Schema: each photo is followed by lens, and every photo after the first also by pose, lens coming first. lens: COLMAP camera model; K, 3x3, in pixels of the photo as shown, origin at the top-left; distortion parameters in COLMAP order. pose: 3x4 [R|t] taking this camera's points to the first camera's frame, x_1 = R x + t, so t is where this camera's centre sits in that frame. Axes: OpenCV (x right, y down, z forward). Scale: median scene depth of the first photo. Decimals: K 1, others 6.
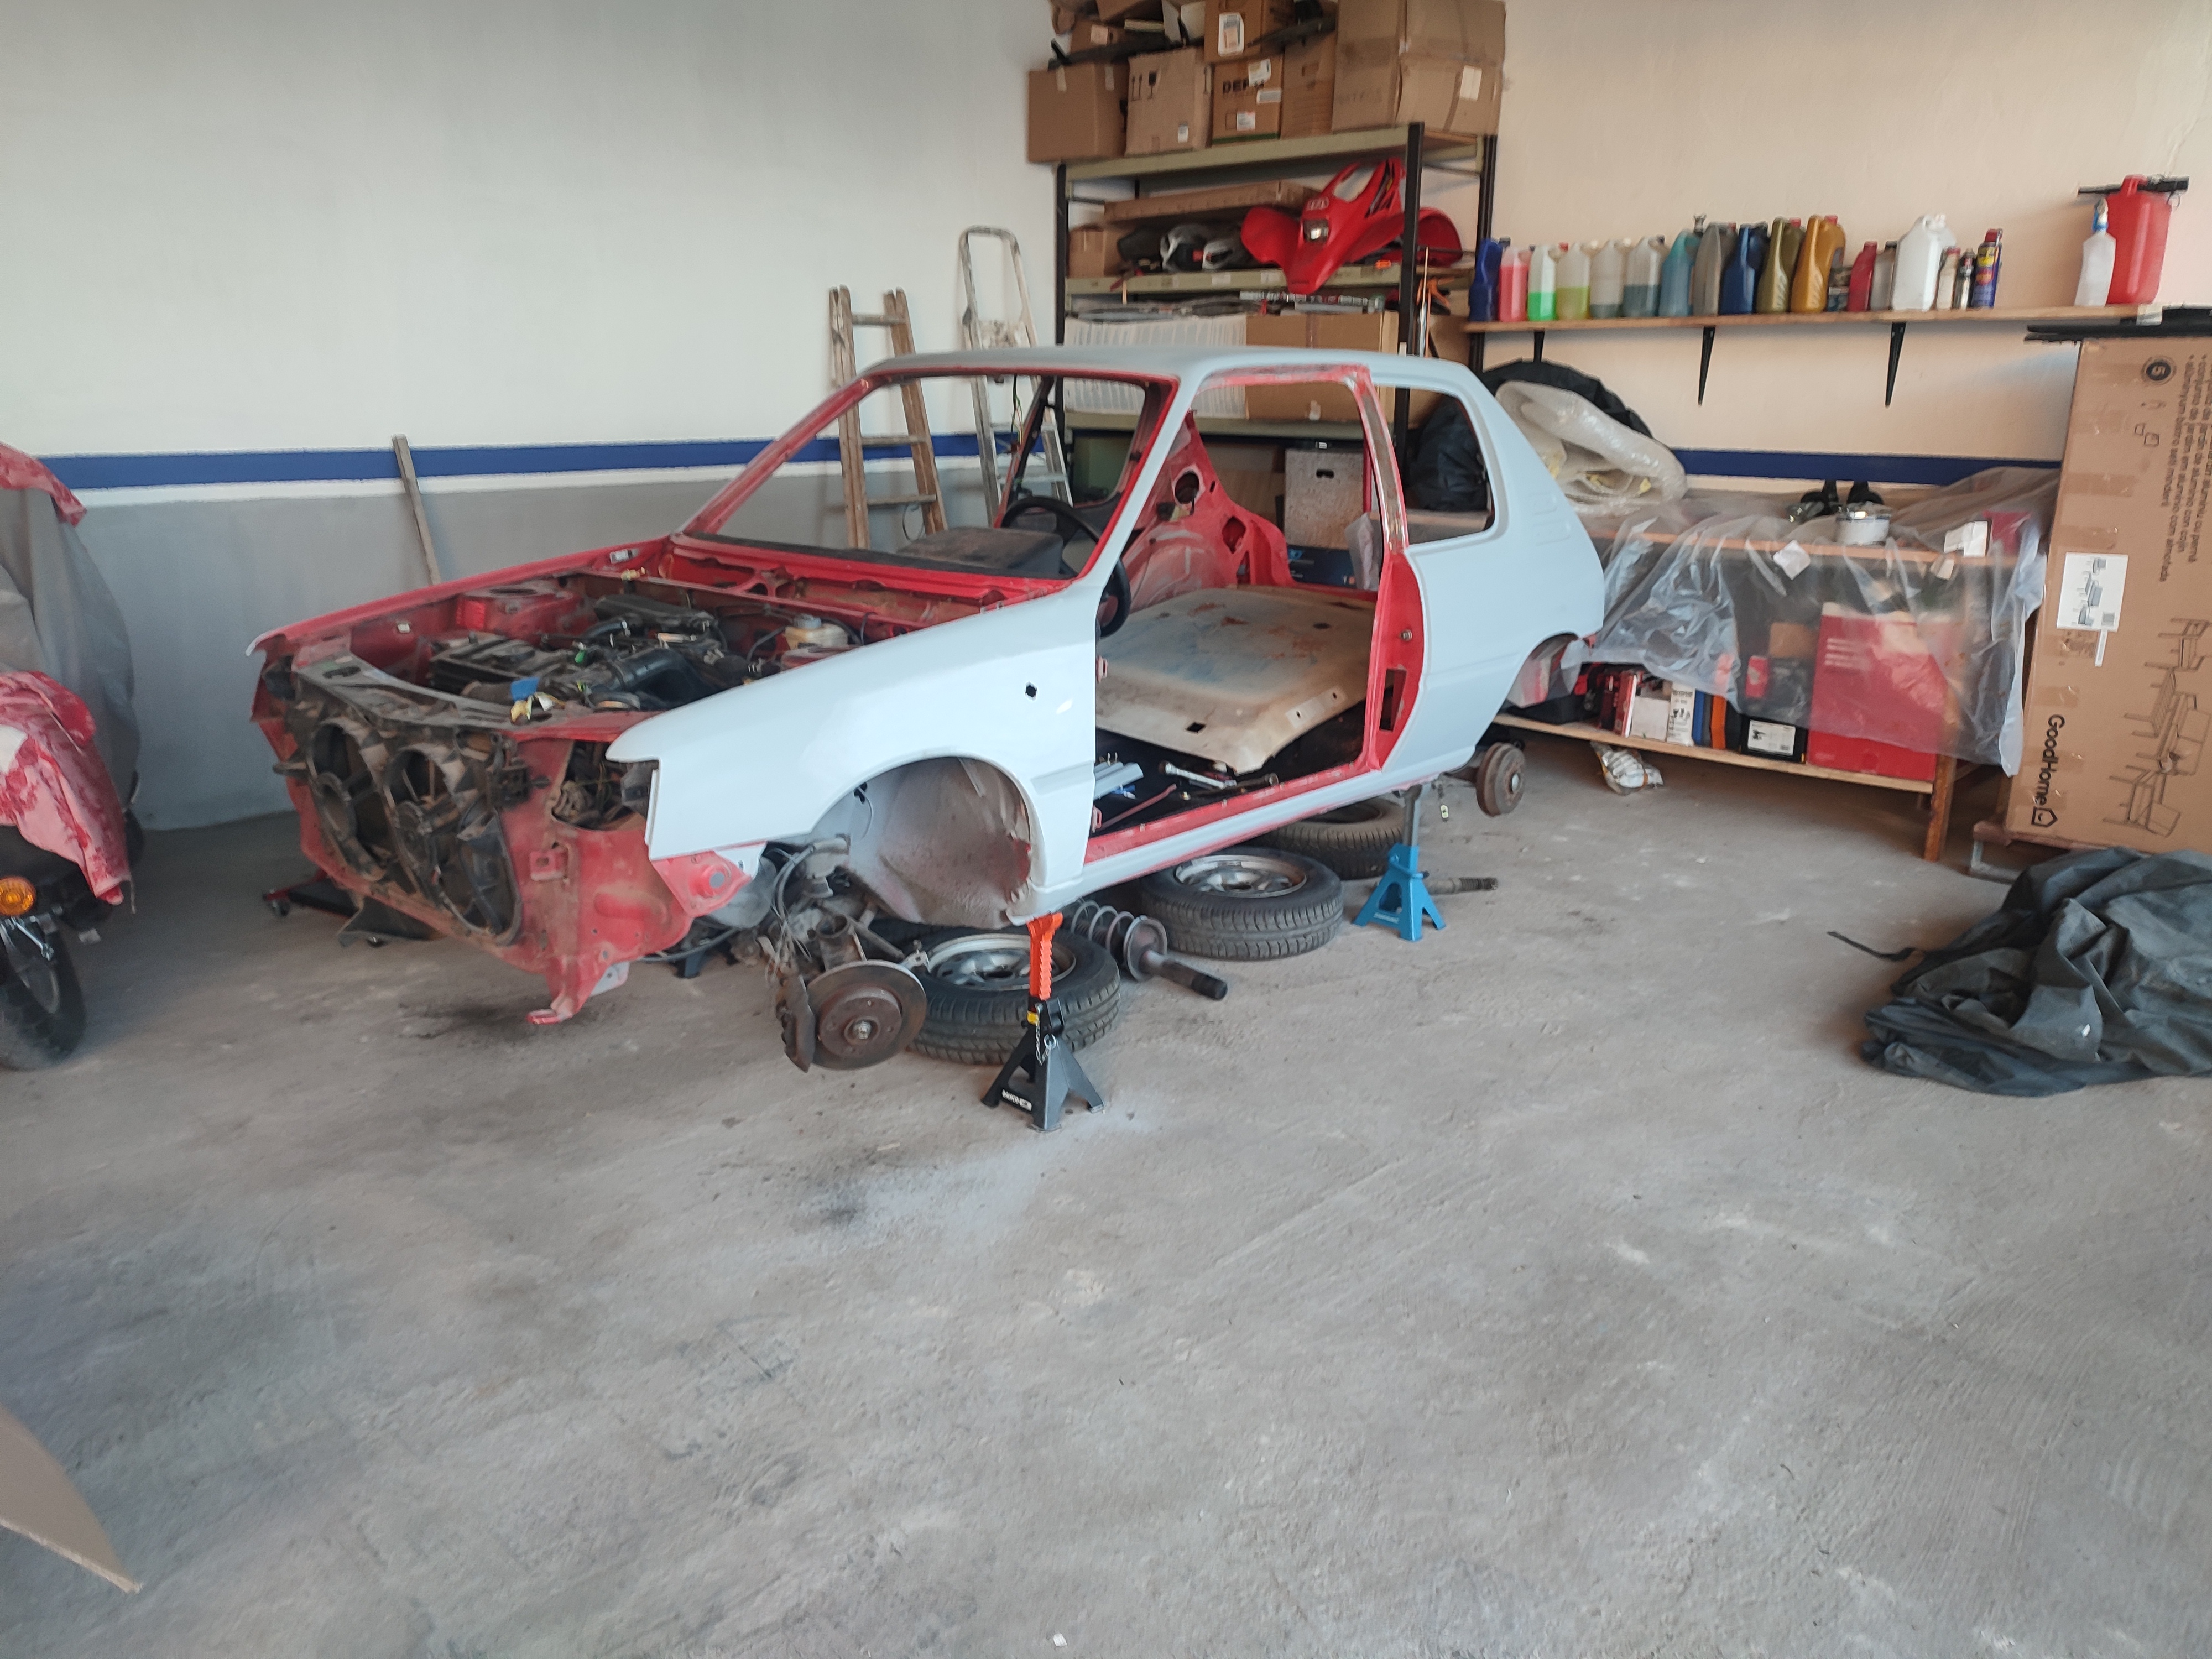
lens RADIAL K [[1650.6, 0, 1106.0], [0, 1650.6, 829.5], [0, 0, 1]] dist [0.018107, 0.013719]
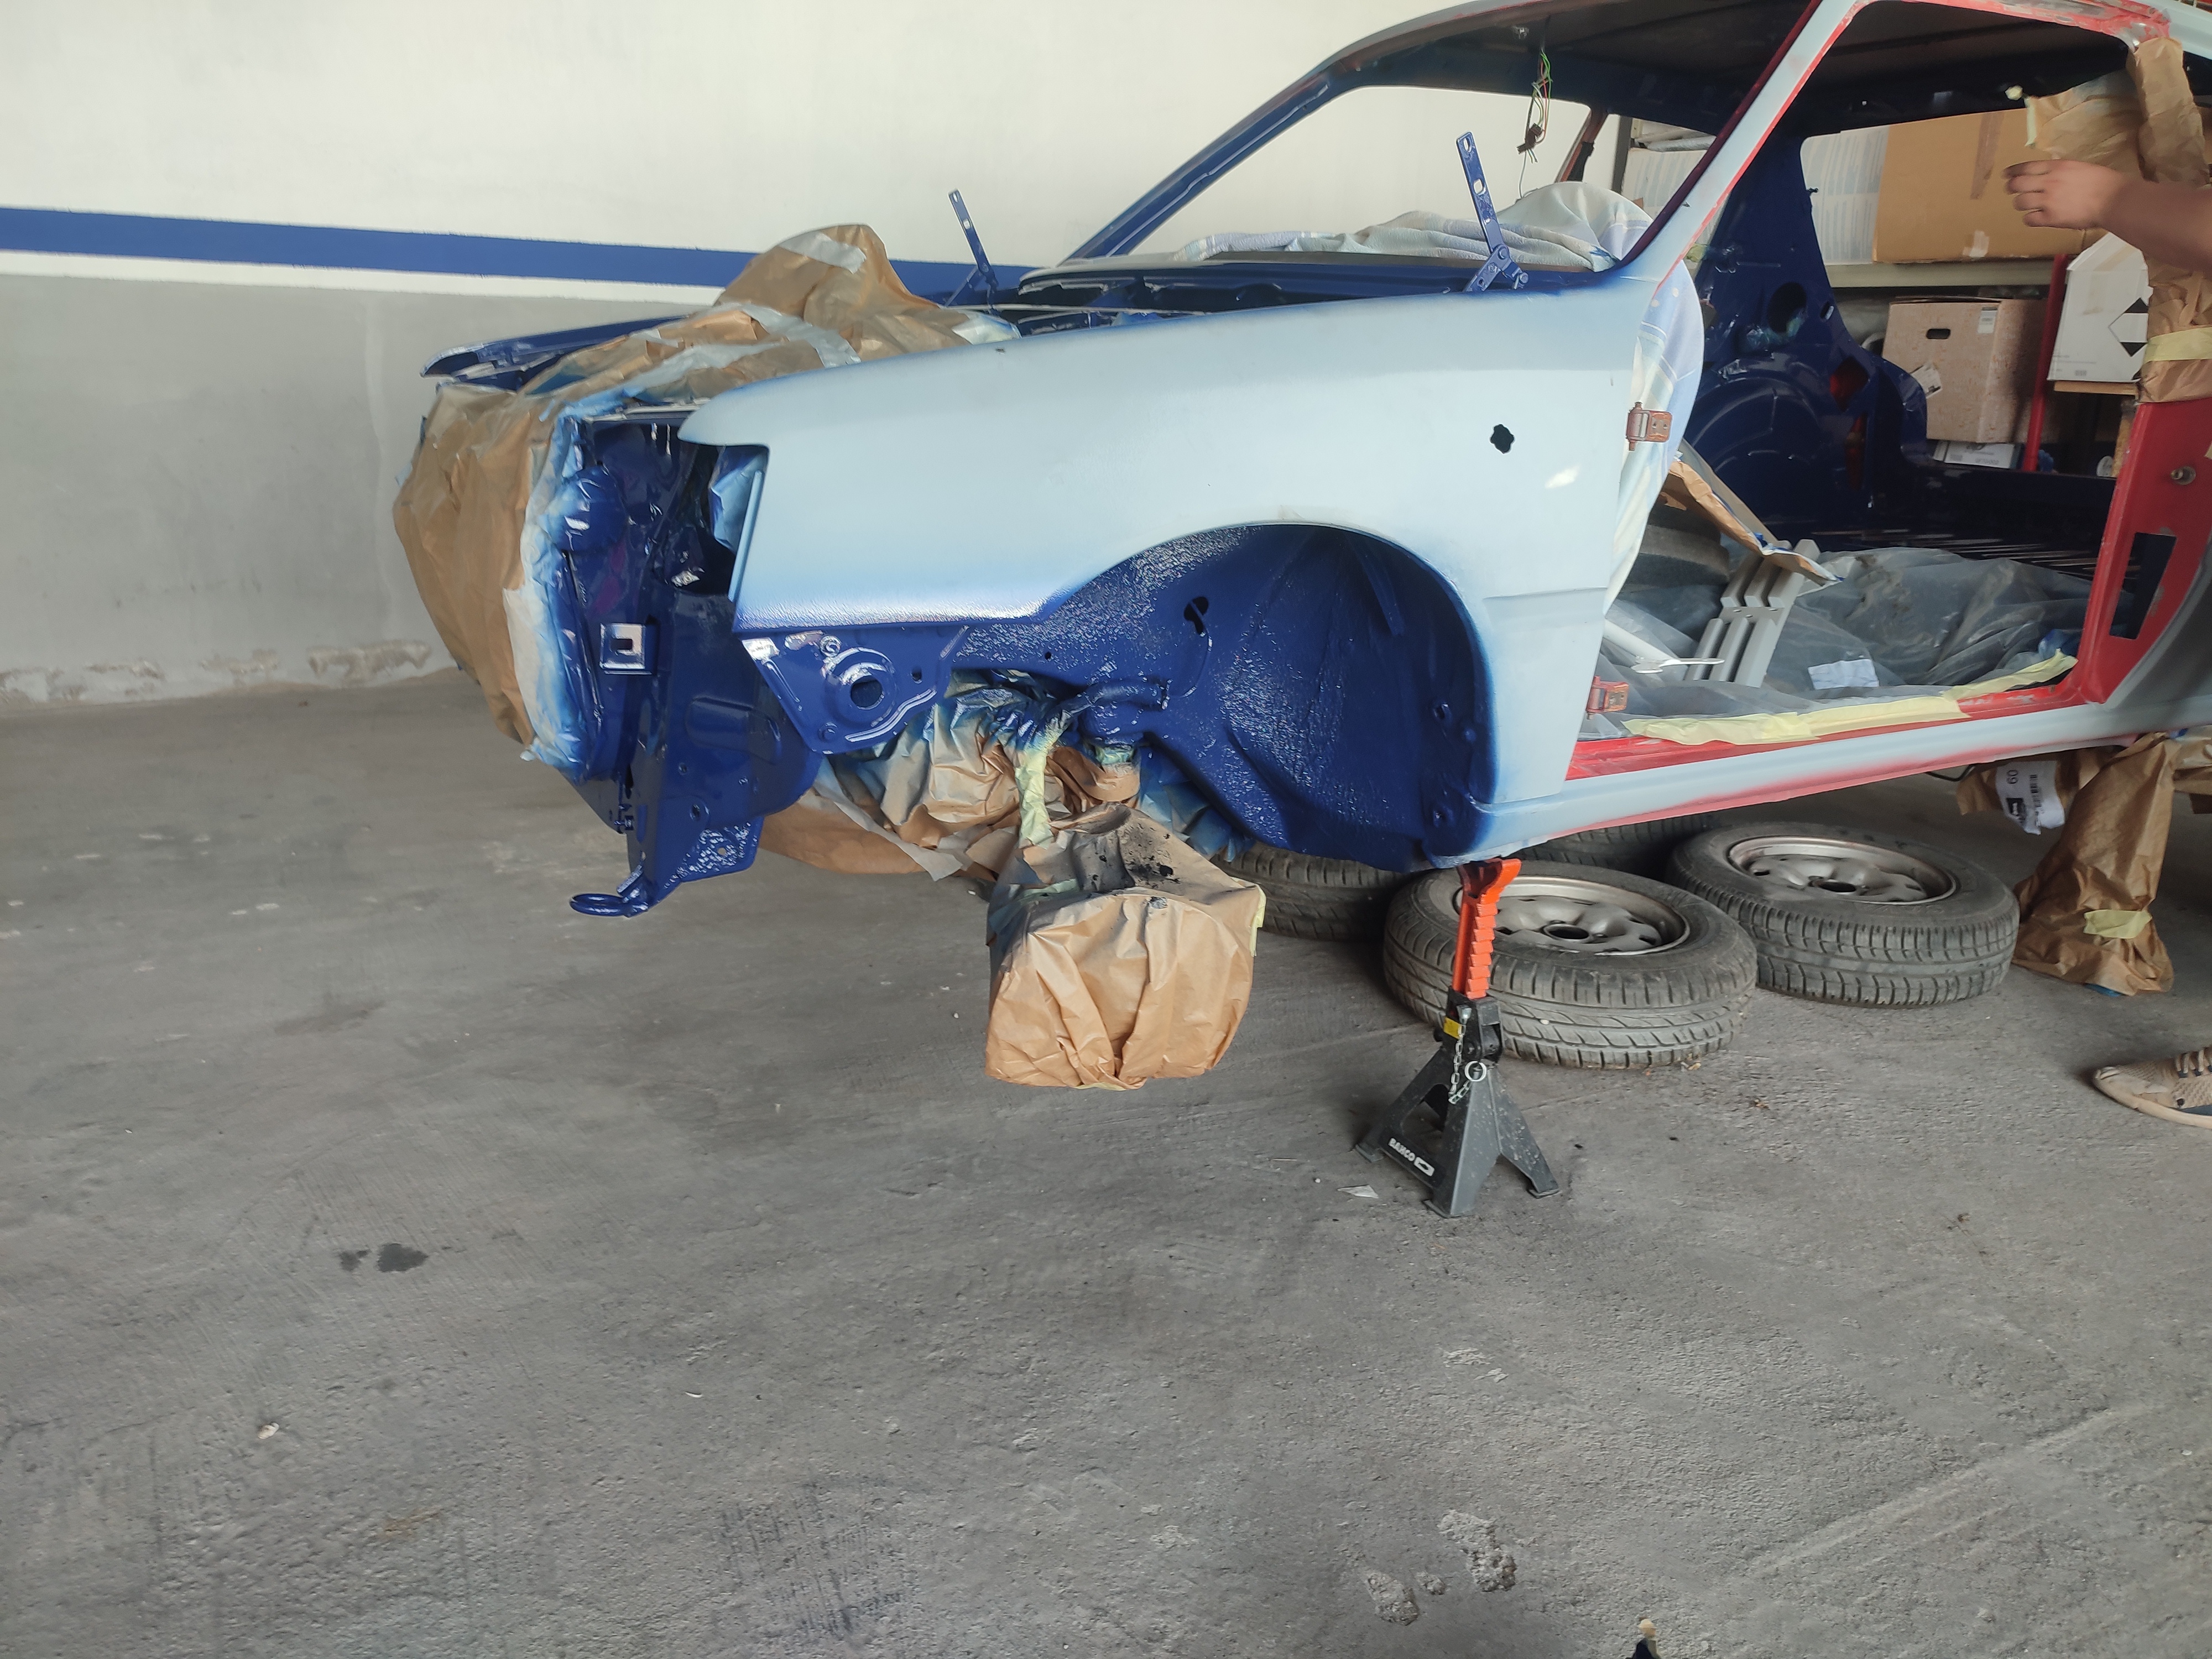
lens RADIAL K [[1643.9, 0, 1094.0], [0, 1643.9, 843.2], [0, 0, 1]] dist [0.009434, -0.000685]
pose [[0.950282, 0.114443, -0.289597, -0.001831], [-0.109506, 0.993430, 0.033249, 0.036349], [0.291500, 0.000116, 0.956571, 0.337877]]
